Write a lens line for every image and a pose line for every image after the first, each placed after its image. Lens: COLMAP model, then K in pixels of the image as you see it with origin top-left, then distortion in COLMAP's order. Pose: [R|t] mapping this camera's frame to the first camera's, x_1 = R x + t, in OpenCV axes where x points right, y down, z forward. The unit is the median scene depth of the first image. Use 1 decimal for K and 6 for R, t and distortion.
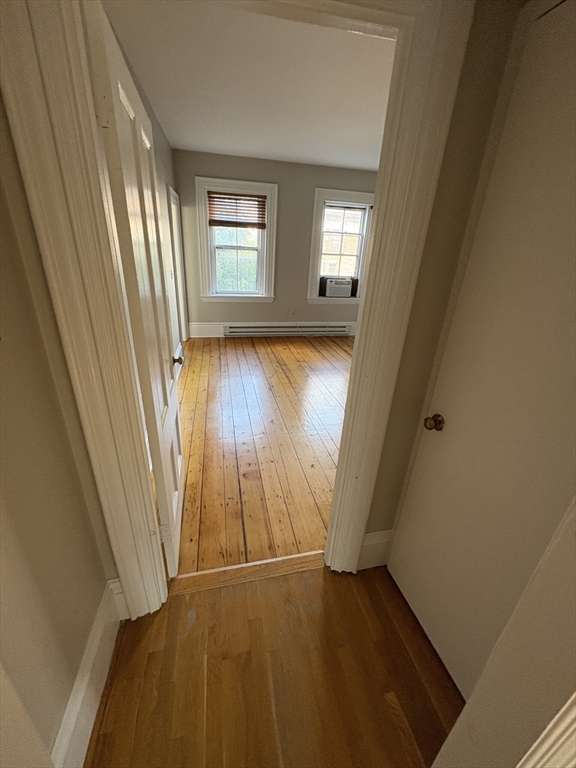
lens RADIAL K [[307.3, 0, 287.6], [0, 307.3, 384.6], [0, 0, 1]] dist [0.001891, -0.000051]
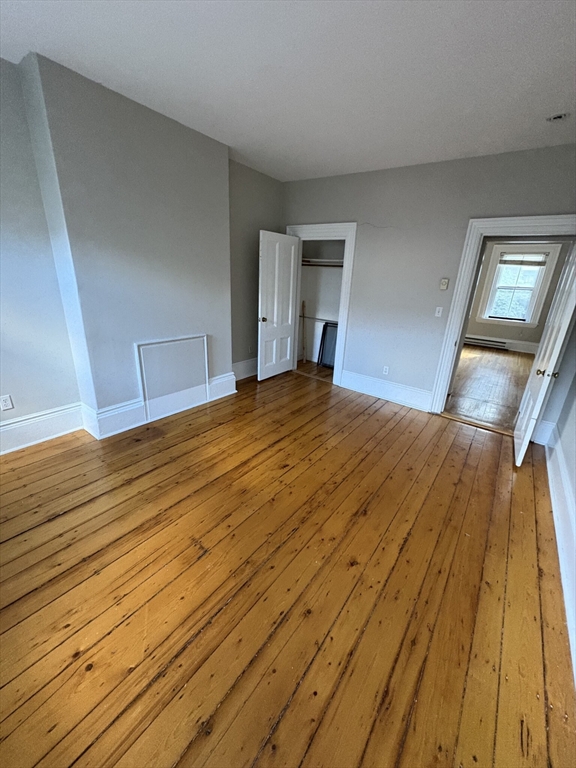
lens RADIAL K [[307.3, 0, 290.8], [0, 307.3, 382.5], [0, 0, 1]] dist [0.001891, -0.000051]
pose [[-0.660168, -0.318690, 0.680158, -0.215050], [0.220024, 0.783756, 0.580789, -0.416268], [-0.718170, 0.533070, -0.447291, 0.929644]]
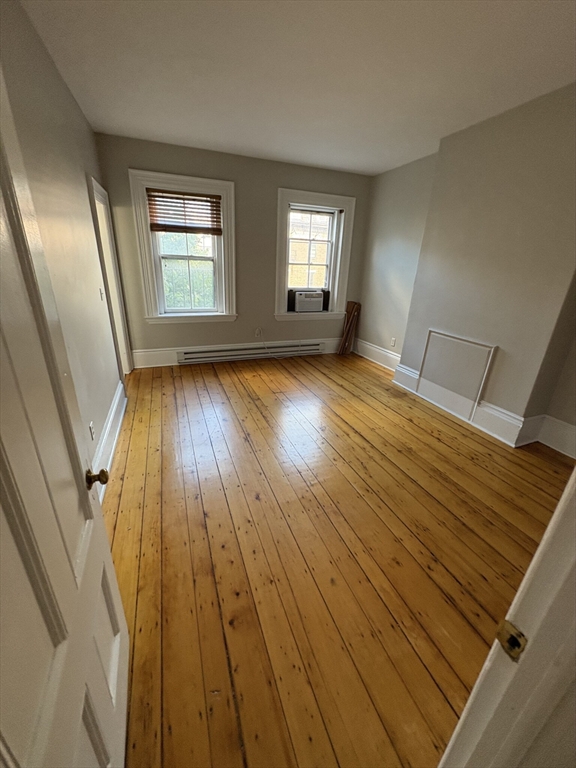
lens RADIAL K [[307.3, 0, 286.4], [0, 307.3, 383.9], [0, 0, 1]] dist [0.001891, -0.000051]
pose [[0.988672, -0.065824, 0.134888, -0.039347], [0.069128, 0.997408, -0.019959, -0.076929], [-0.133224, 0.029057, 0.990660, 0.166552]]
